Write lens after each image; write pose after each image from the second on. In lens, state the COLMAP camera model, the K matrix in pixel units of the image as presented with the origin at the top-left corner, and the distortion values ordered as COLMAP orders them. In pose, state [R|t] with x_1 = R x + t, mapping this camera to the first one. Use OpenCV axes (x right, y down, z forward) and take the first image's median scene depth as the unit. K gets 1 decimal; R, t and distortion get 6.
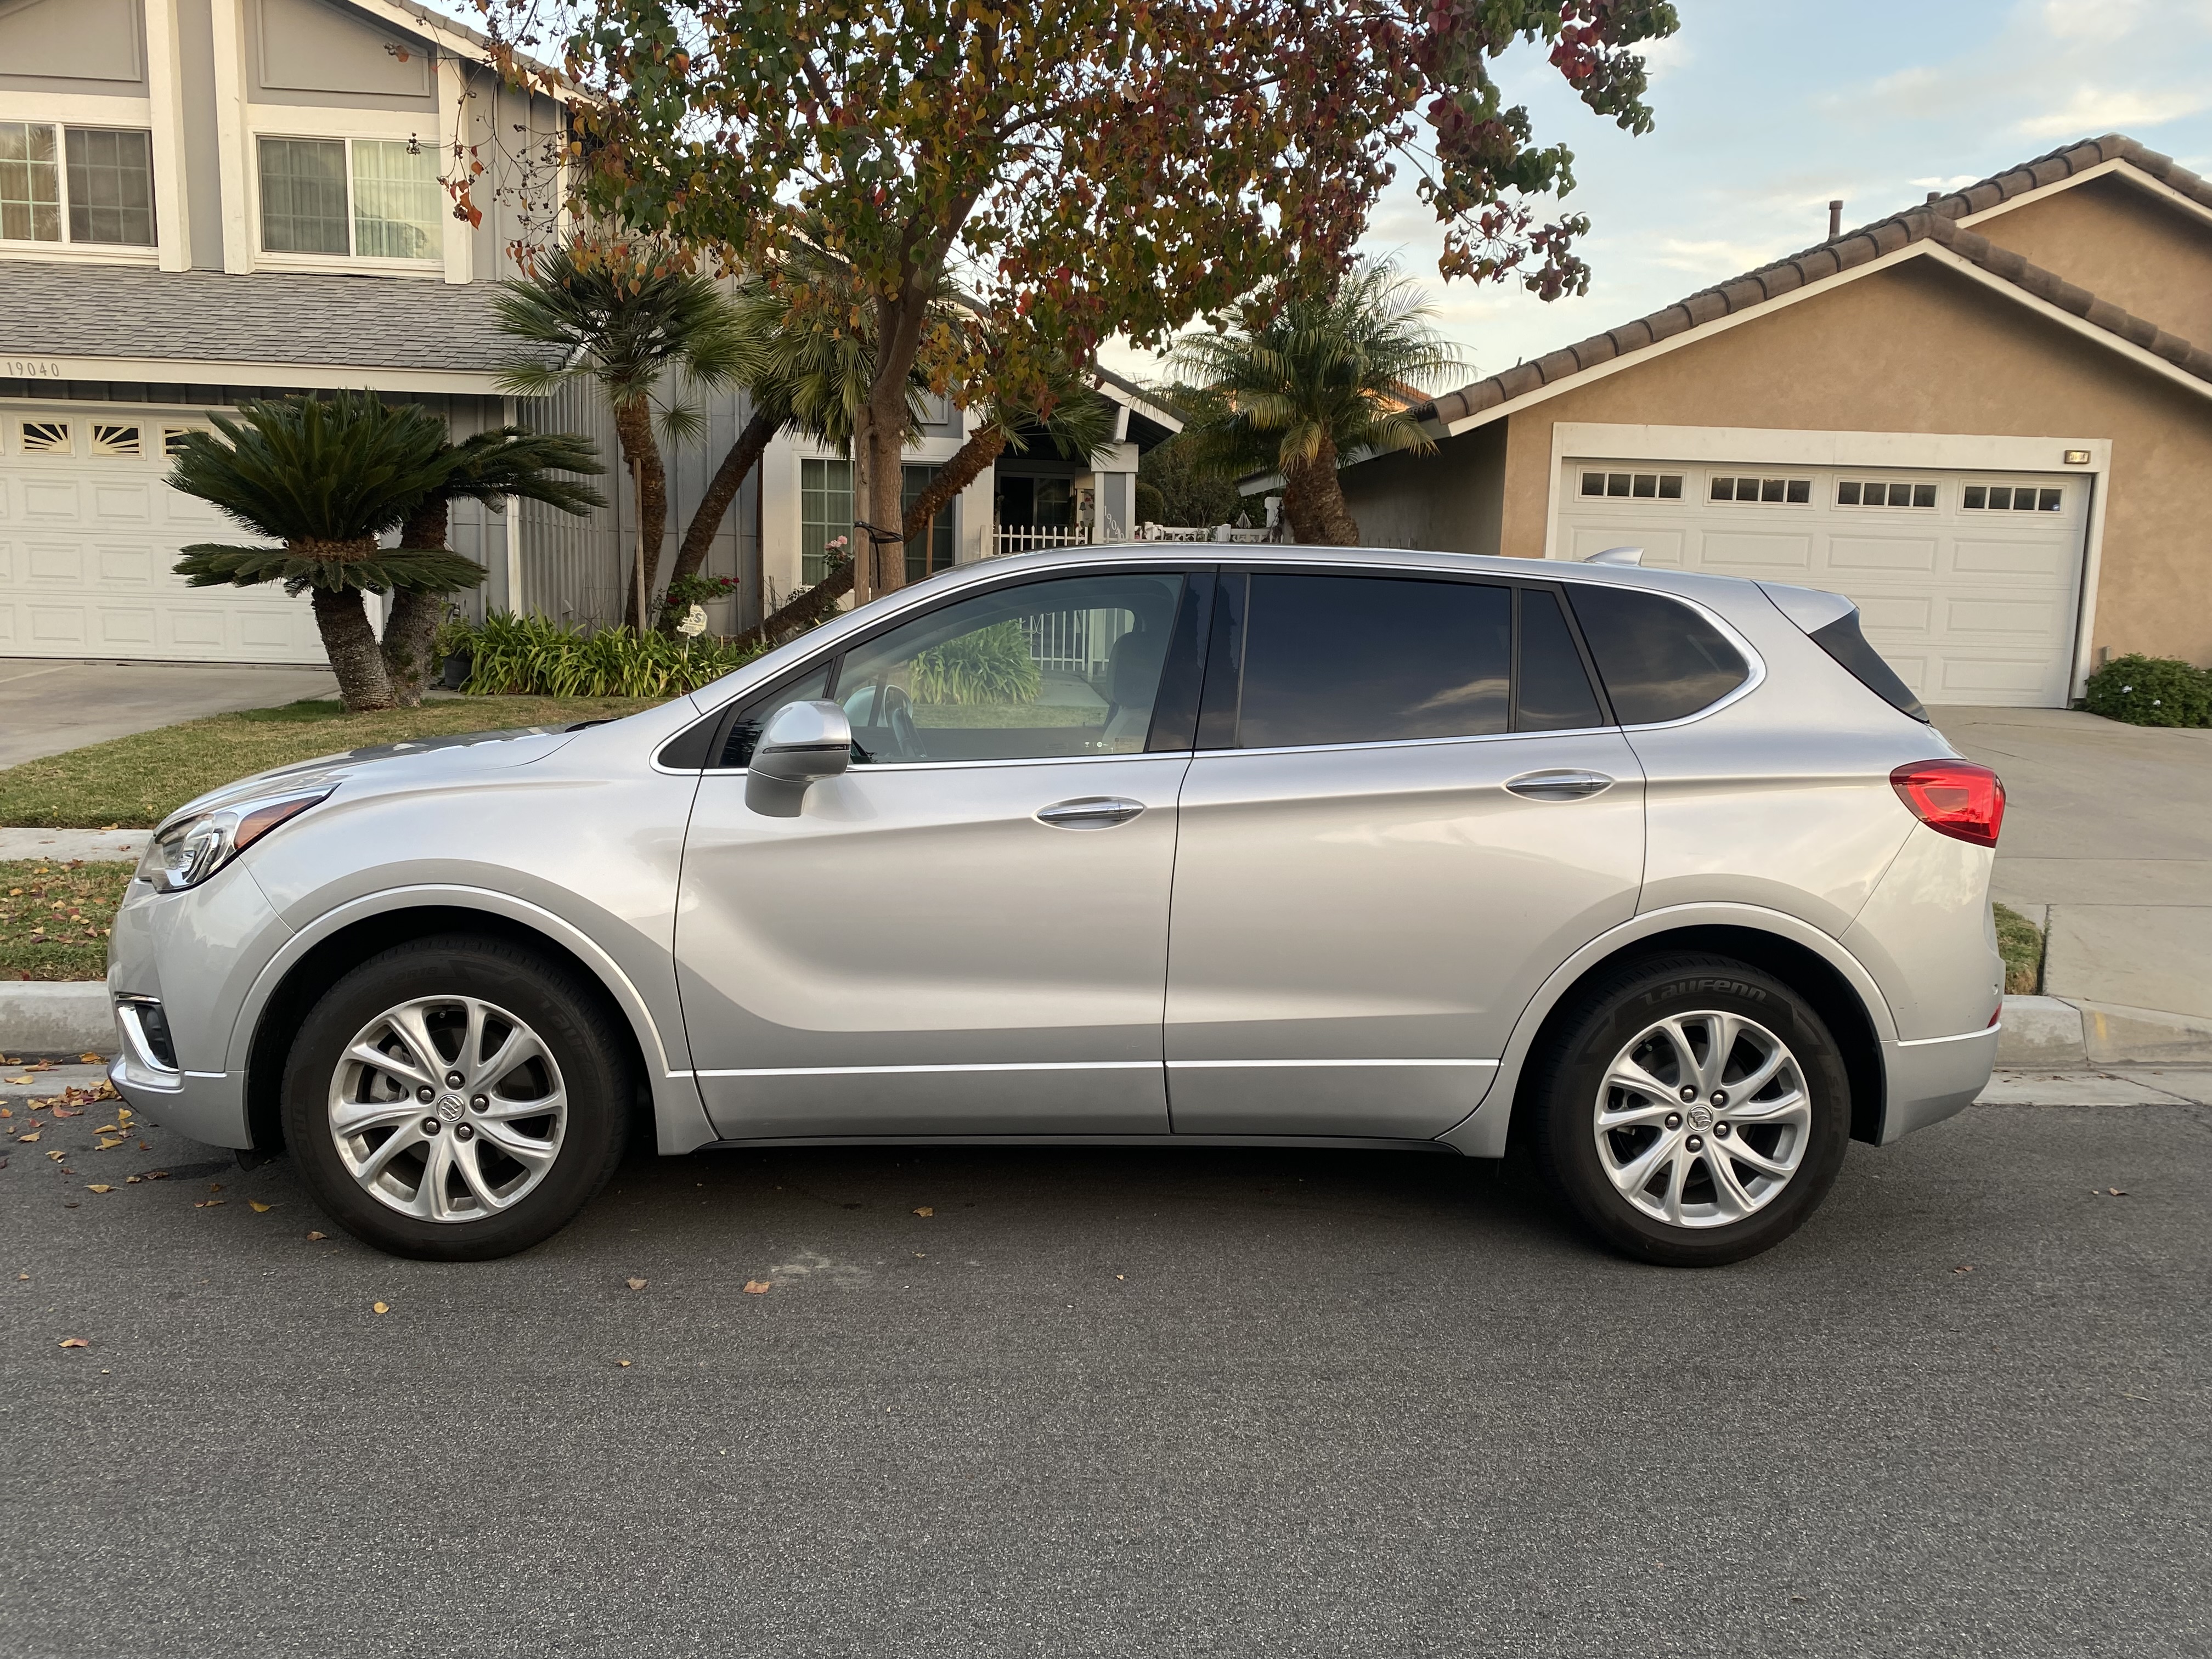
lens RADIAL K [[1847.8, 0, 1106.0], [0, 1847.8, 829.5], [0, 0, 1]] dist [0.018375, 0.016714]
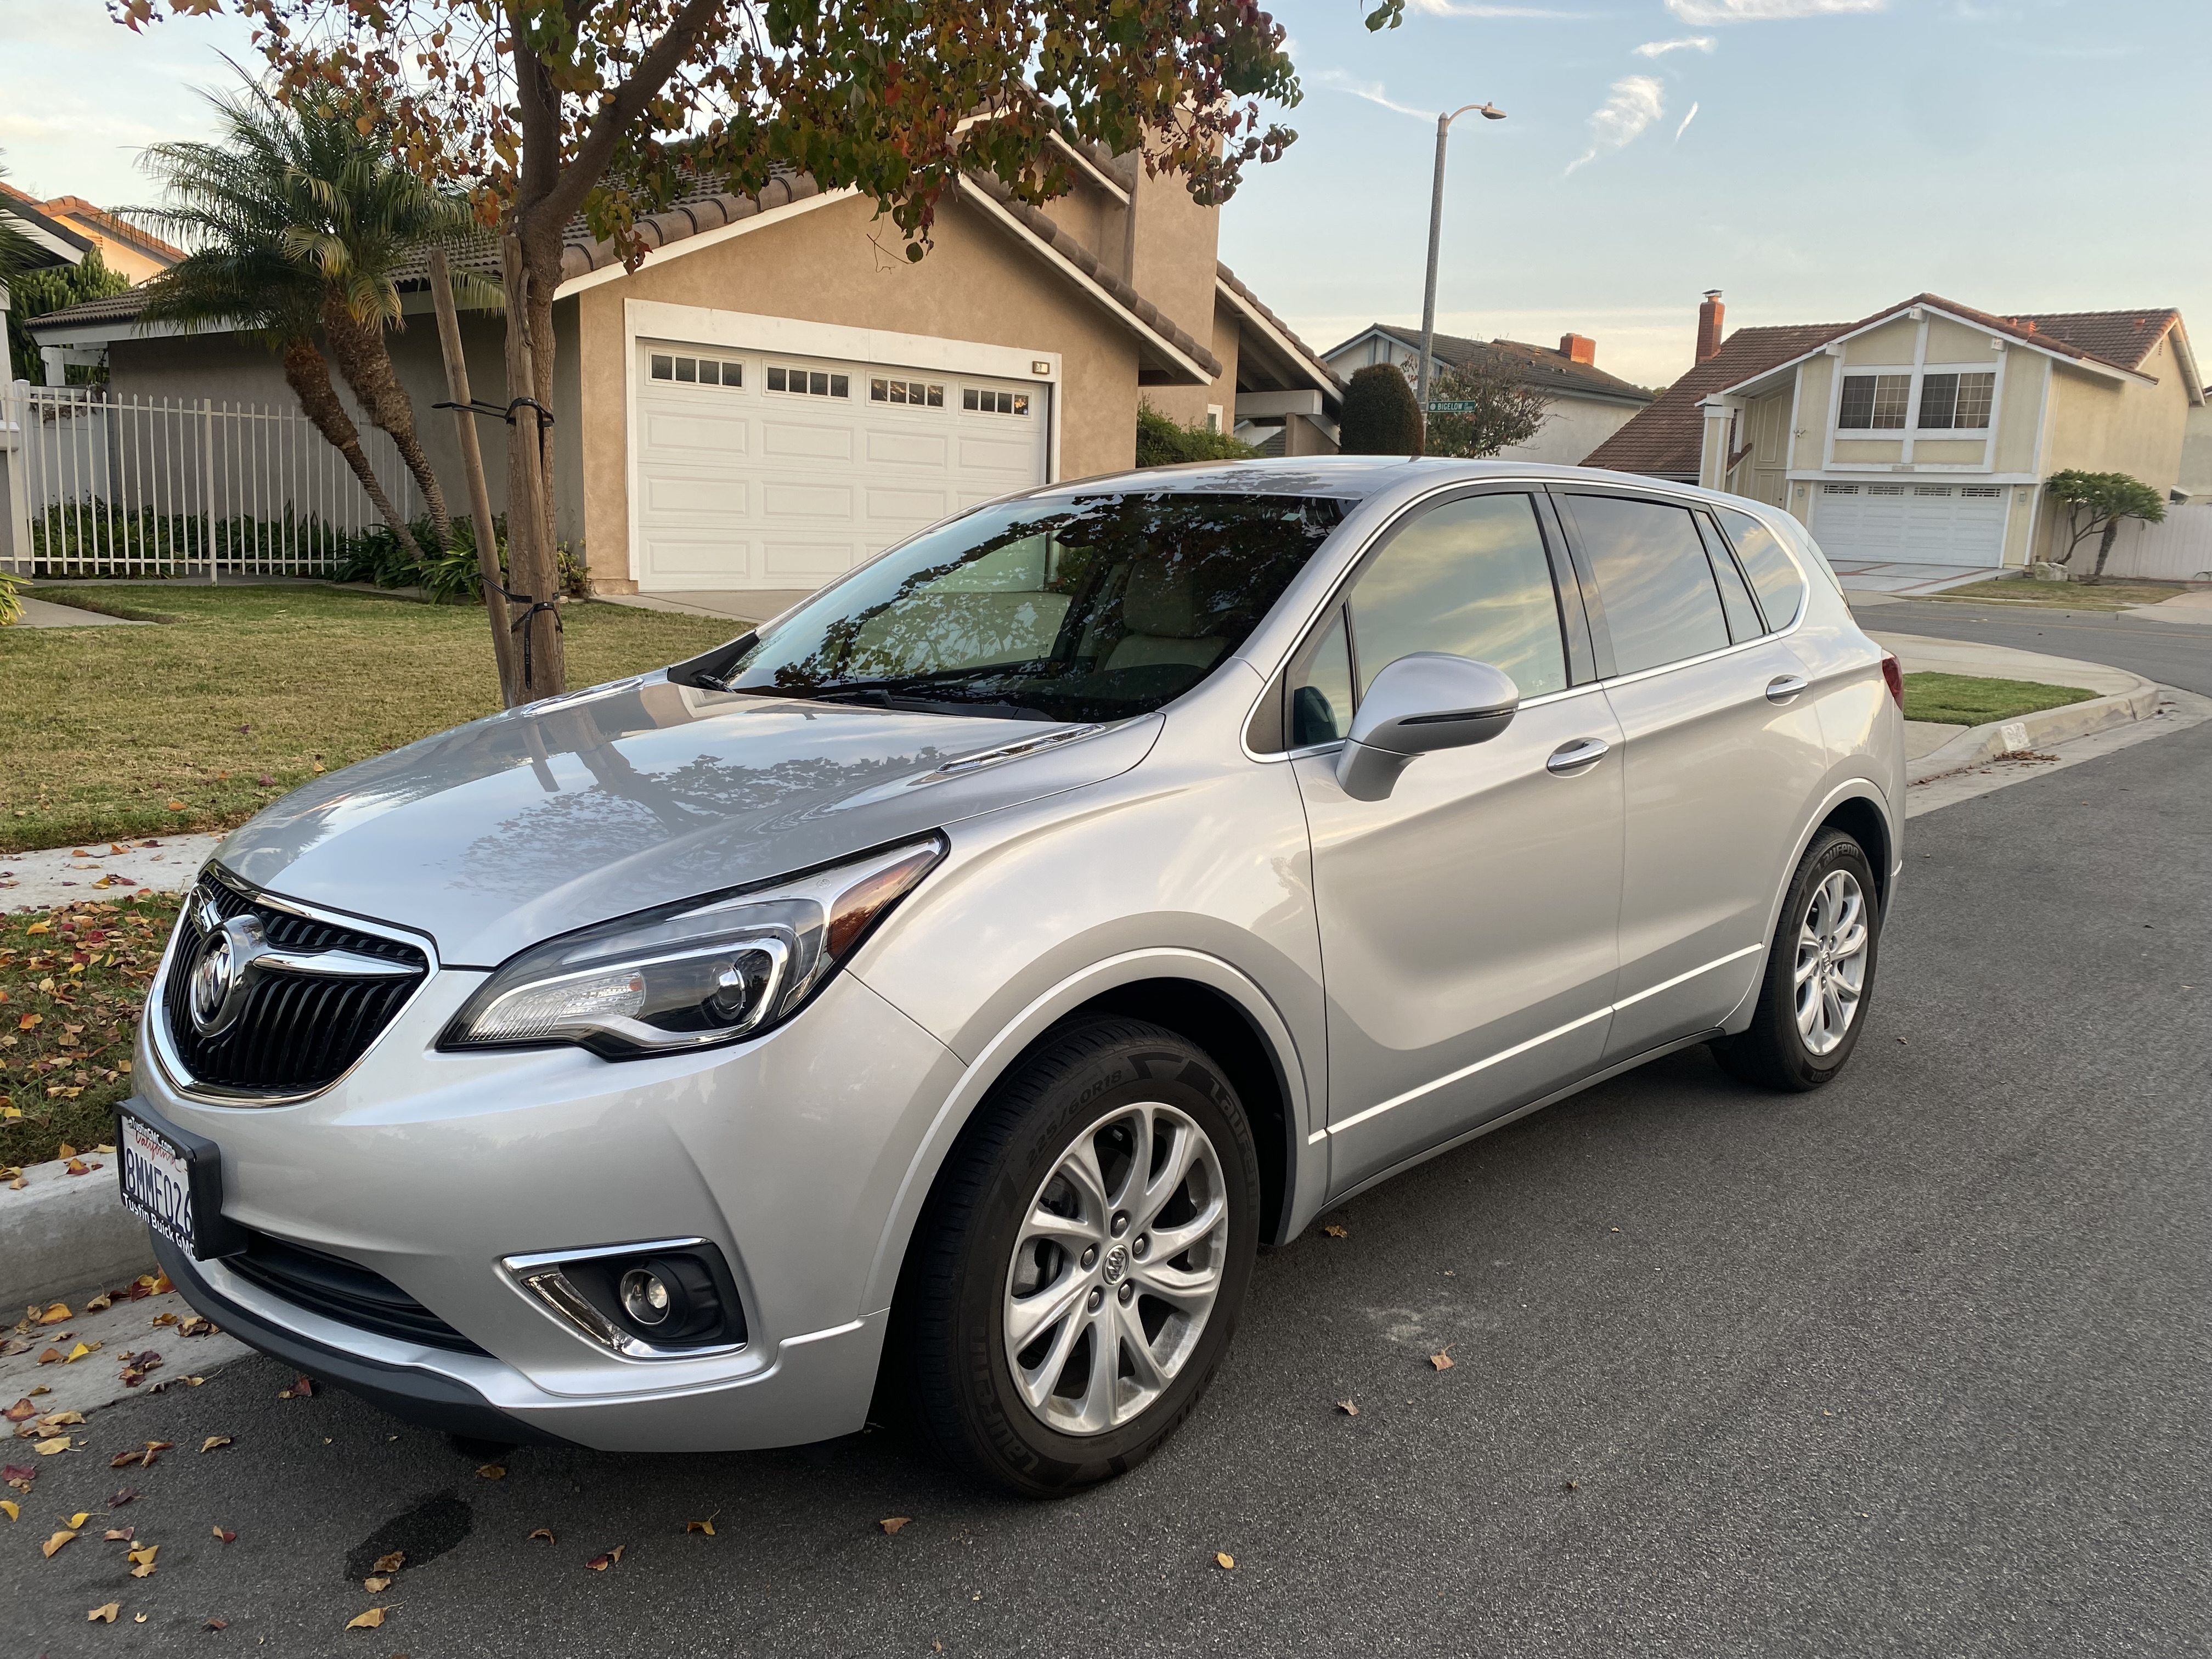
lens RADIAL K [[1847.8, 0, 1106.0], [0, 1847.8, 829.5], [0, 0, 1]] dist [0.018375, 0.016714]
pose [[0.685949, -0.127427, 0.716405, -0.299292], [0.079224, 0.991773, 0.100551, -0.030329], [-0.723324, -0.012217, 0.690401, 0.185141]]
